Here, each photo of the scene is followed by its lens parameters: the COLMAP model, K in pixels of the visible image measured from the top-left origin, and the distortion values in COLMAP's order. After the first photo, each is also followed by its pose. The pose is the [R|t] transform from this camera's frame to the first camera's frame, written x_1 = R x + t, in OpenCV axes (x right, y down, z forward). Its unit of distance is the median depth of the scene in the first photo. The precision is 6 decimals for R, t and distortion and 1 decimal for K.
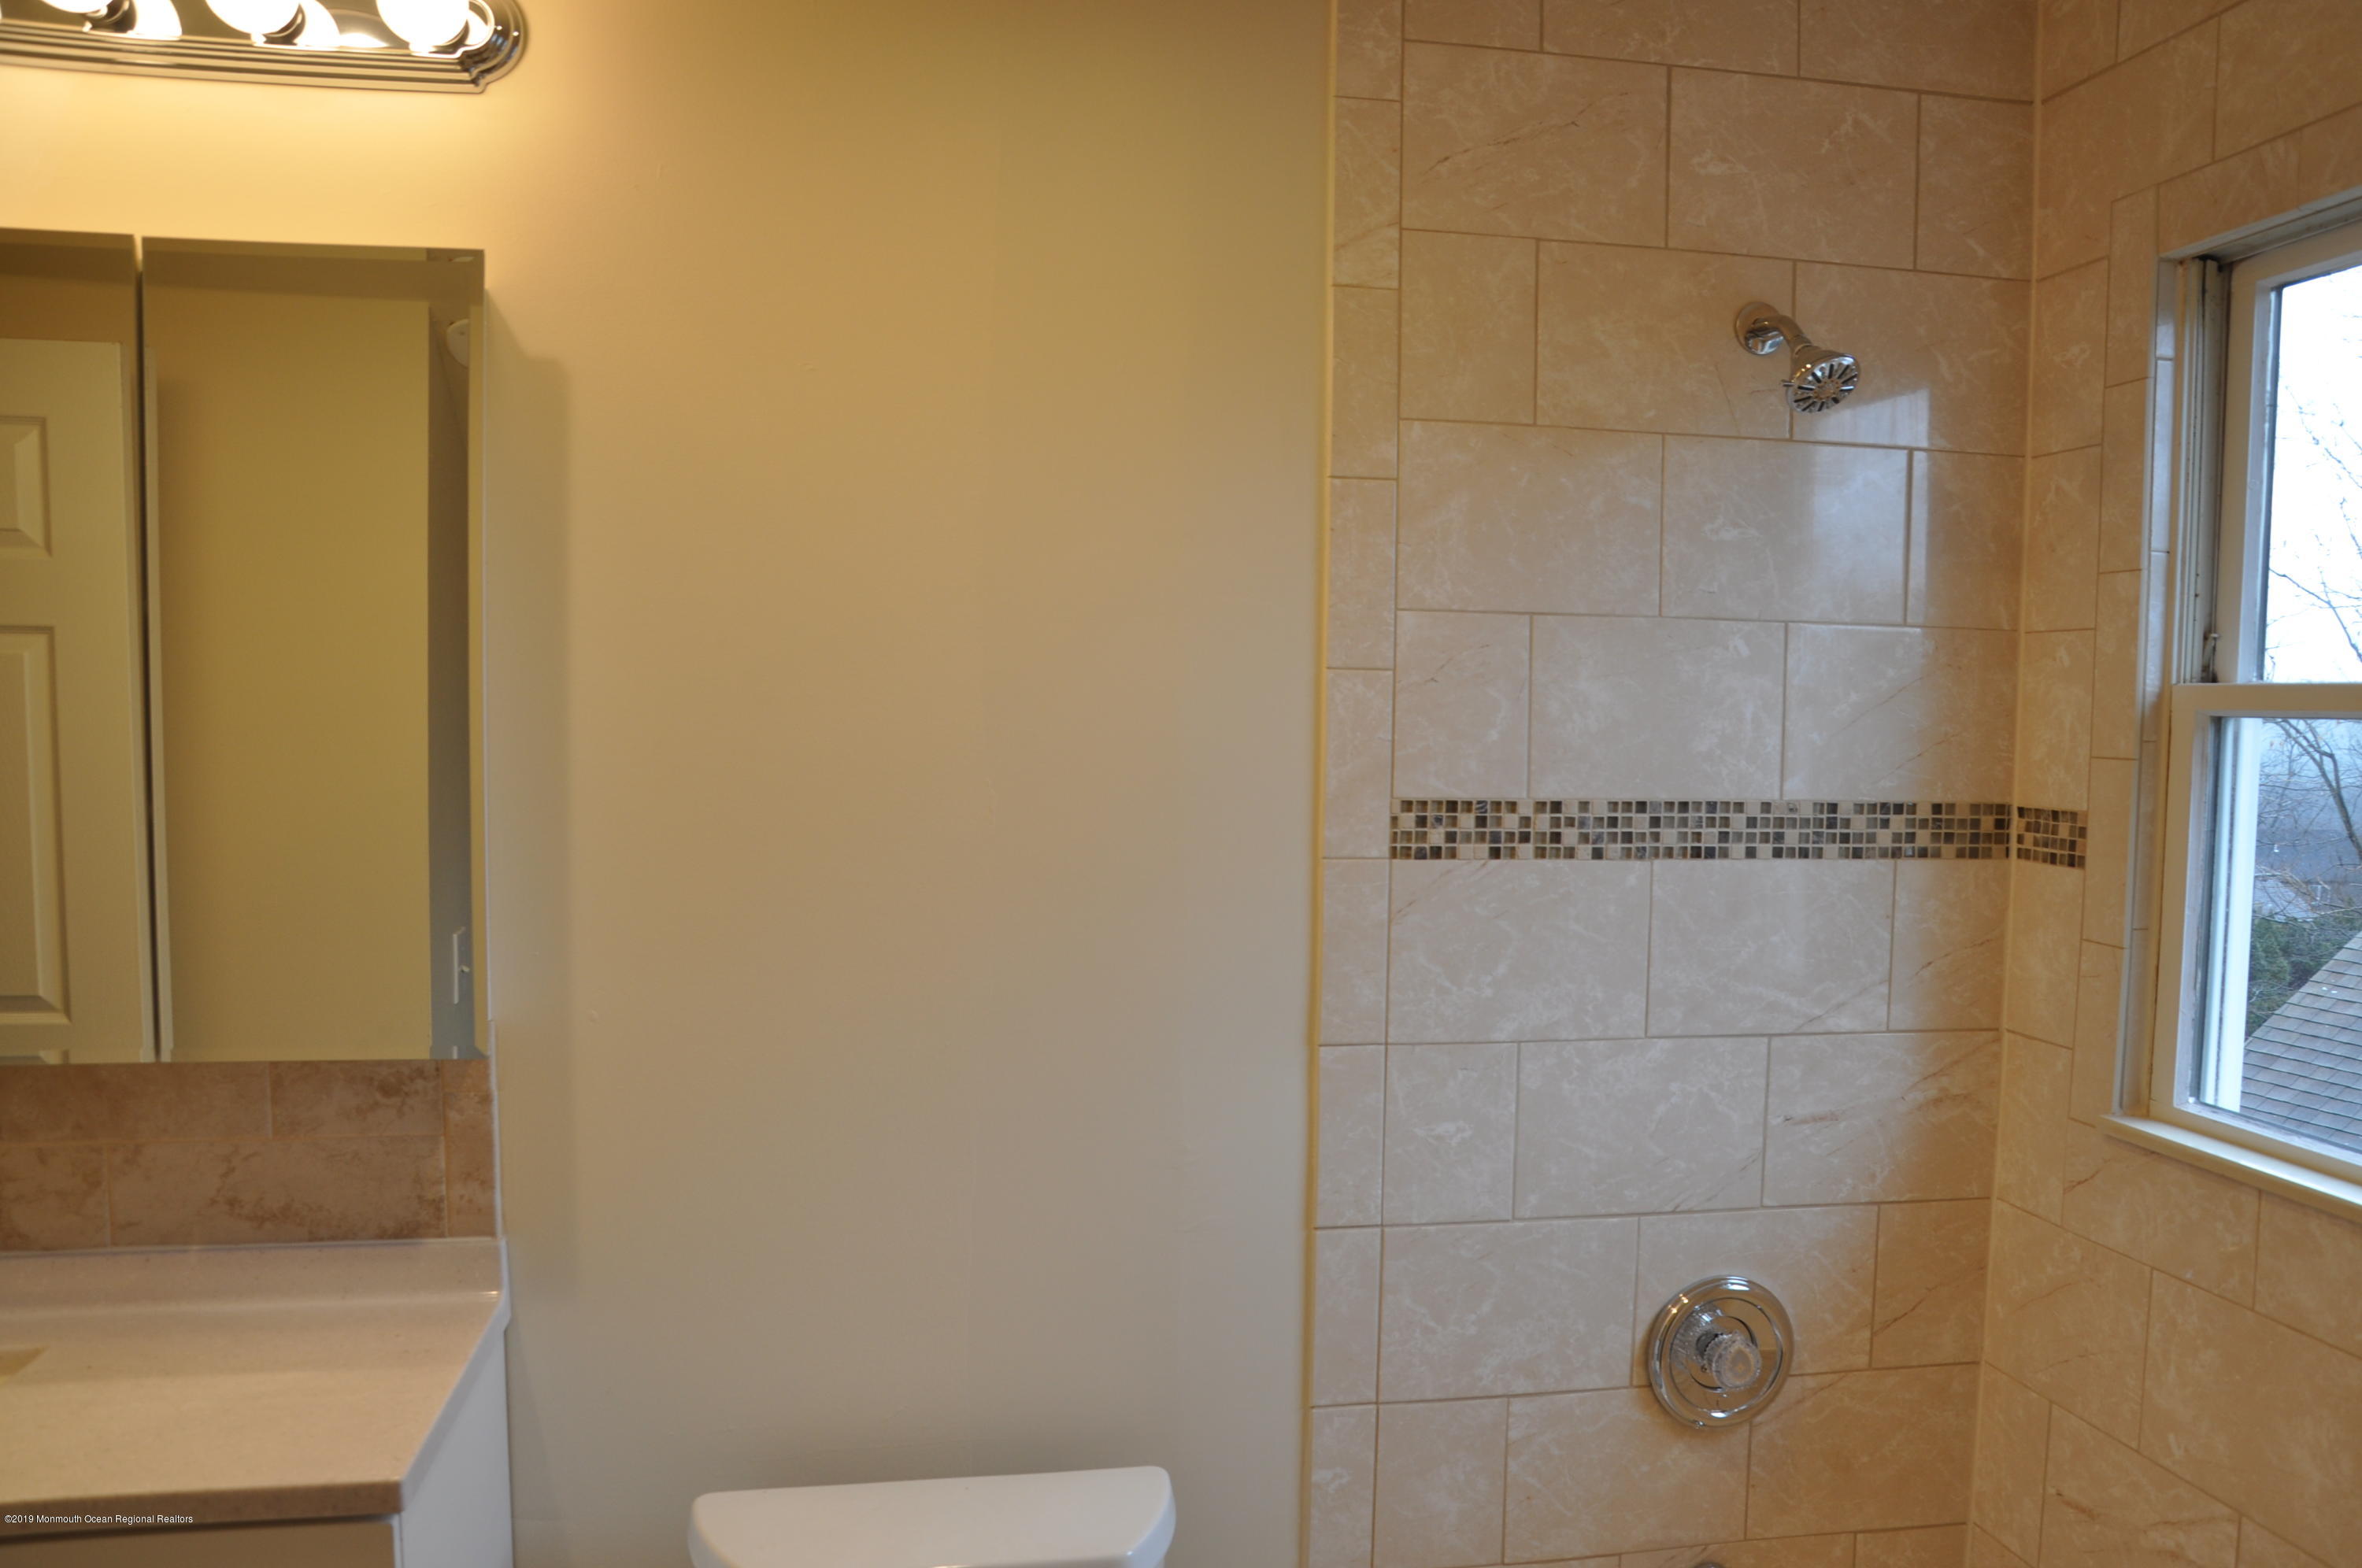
lens RADIAL K [[1921.2, 0, 1178.7], [0, 1921.2, 861.7], [0, 0, 1]] dist [-0.150589, 0.144968]
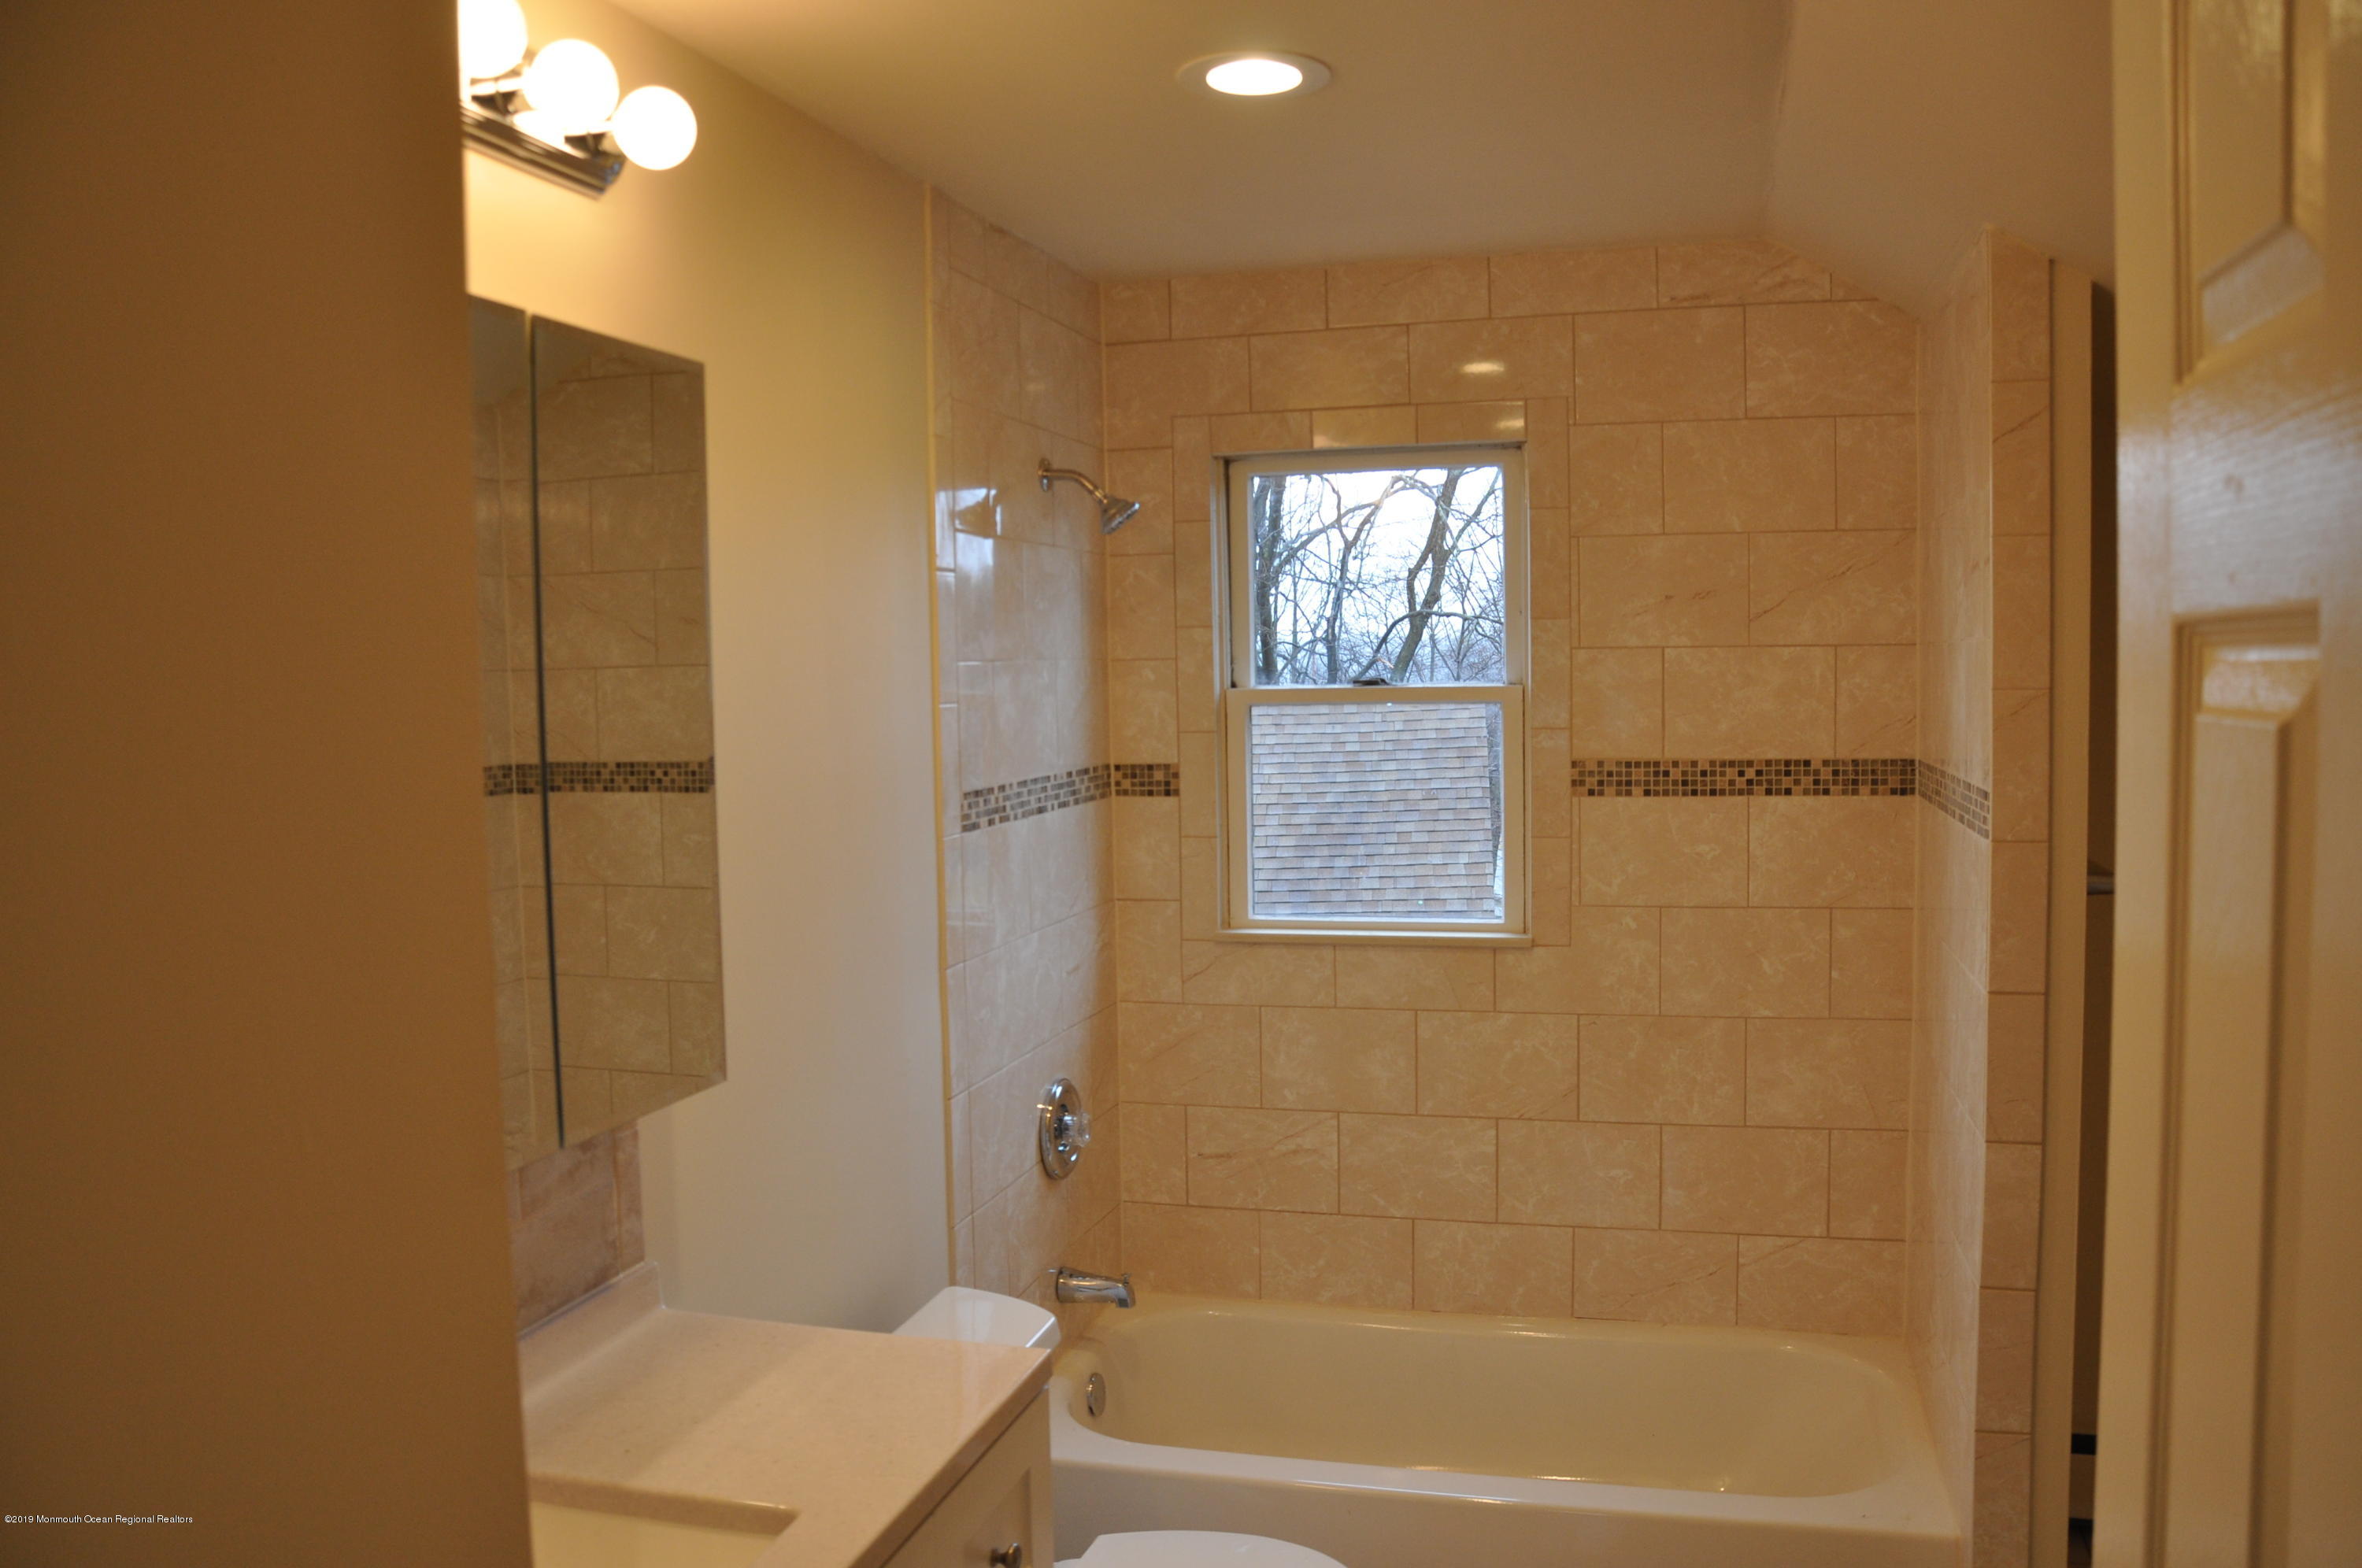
lens RADIAL K [[1921.2, 0, 1178.7], [0, 1921.2, 861.7], [0, 0, 1]] dist [-0.150589, 0.144968]
pose [[0.425950, -0.118194, 0.896993, -1.126386], [0.103571, 0.991283, 0.081436, -0.081122], [-0.898799, 0.058215, 0.434478, 0.224061]]
